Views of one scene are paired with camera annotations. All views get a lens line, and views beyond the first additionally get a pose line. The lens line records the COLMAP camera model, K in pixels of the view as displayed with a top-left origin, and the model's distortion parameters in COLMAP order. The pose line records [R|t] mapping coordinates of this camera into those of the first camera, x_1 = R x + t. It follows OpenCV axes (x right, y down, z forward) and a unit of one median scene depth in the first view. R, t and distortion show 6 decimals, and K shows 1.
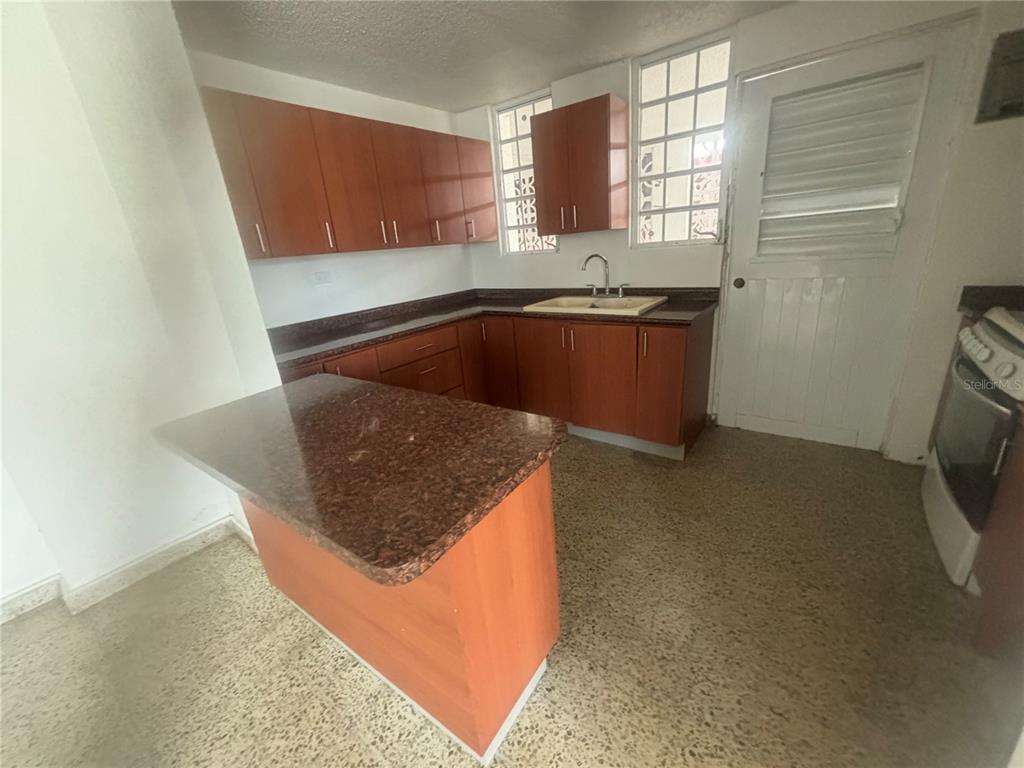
lens RADIAL K [[415.4, 0, 507.5], [0, 415.4, 380.9], [0, 0, 1]] dist [0.000898, 0.000091]
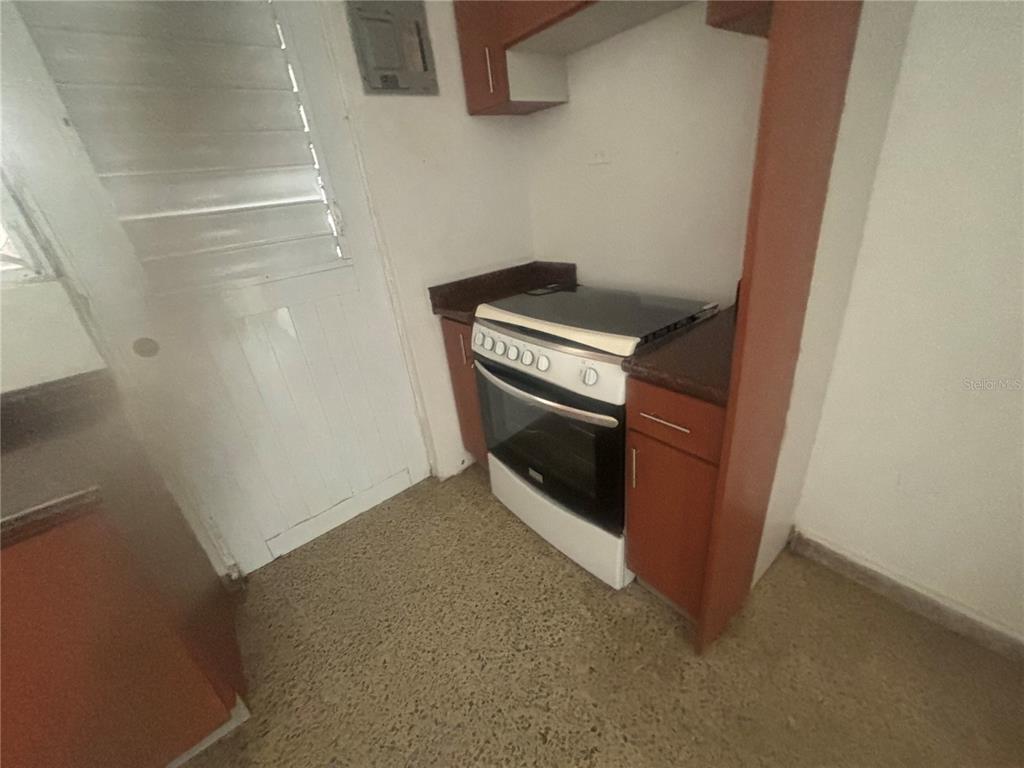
lens RADIAL K [[408.0, 0, 513.0], [0, 408.0, 381.5], [0, 0, 1]] dist [-0.003910, -0.000219]
pose [[0.242352, -0.361781, 0.900211, 0.215796], [0.385137, 0.887505, 0.252989, -0.160100], [-0.890469, 0.285393, 0.354424, 0.462245]]
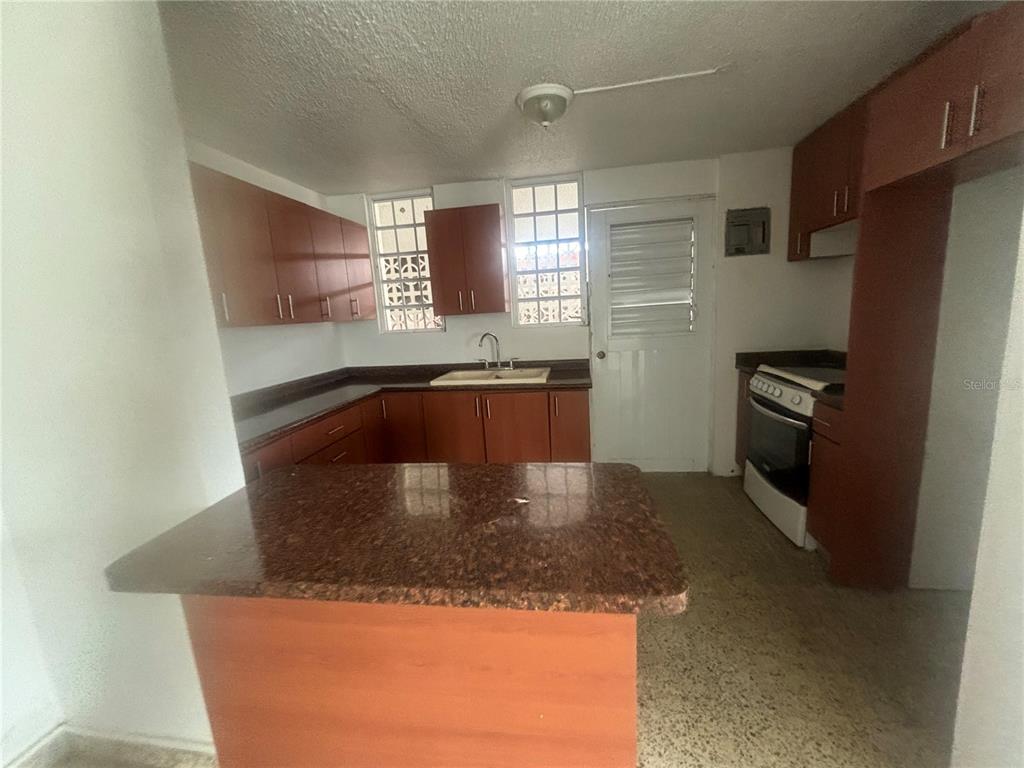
lens RADIAL K [[412.6, 0, 512.0], [0, 412.6, 384.0], [0, 0, 1]] dist [0.001031, 0.000103]
pose [[0.882447, -0.048621, 0.467893, -0.296325], [0.133364, 0.979692, -0.149722, 0.003962], [-0.451112, 0.194522, 0.871011, 0.043783]]
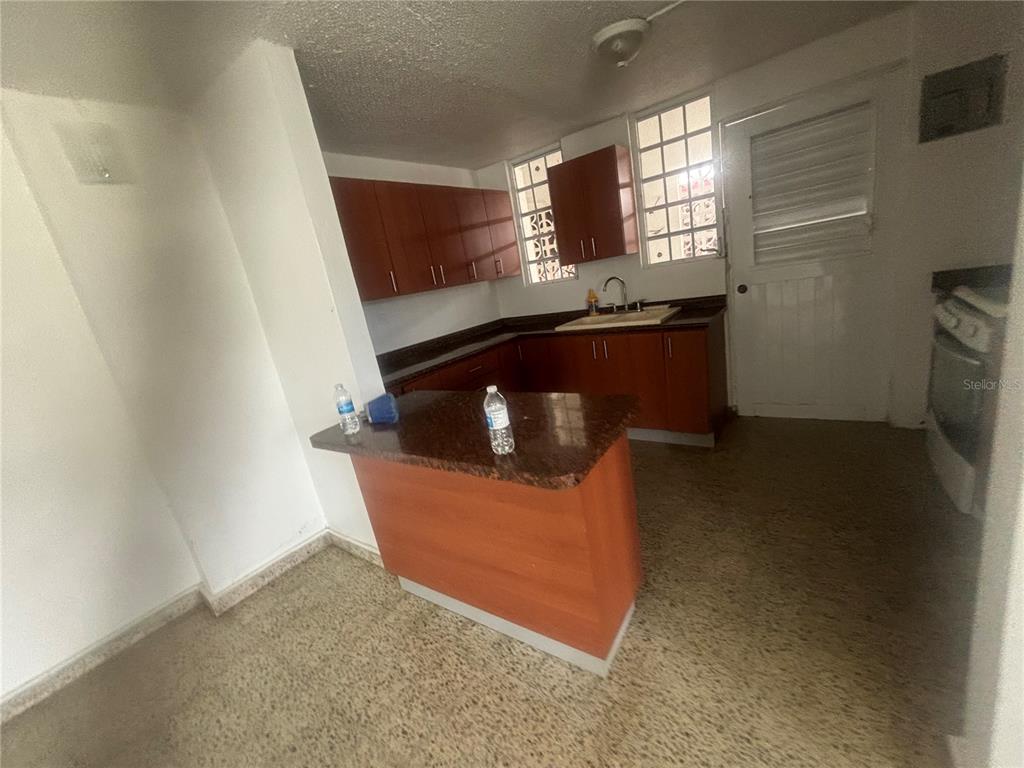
lens RADIAL K [[411.5, 0, 511.0], [0, 411.5, 383.6], [0, 0, 1]] dist [0.001077, 0.000157]
pose [[0.995702, -0.092615, -0.000612, -0.113294], [0.092329, 0.993098, -0.072326, 0.051957], [0.007306, 0.071958, 0.997381, -0.136624]]
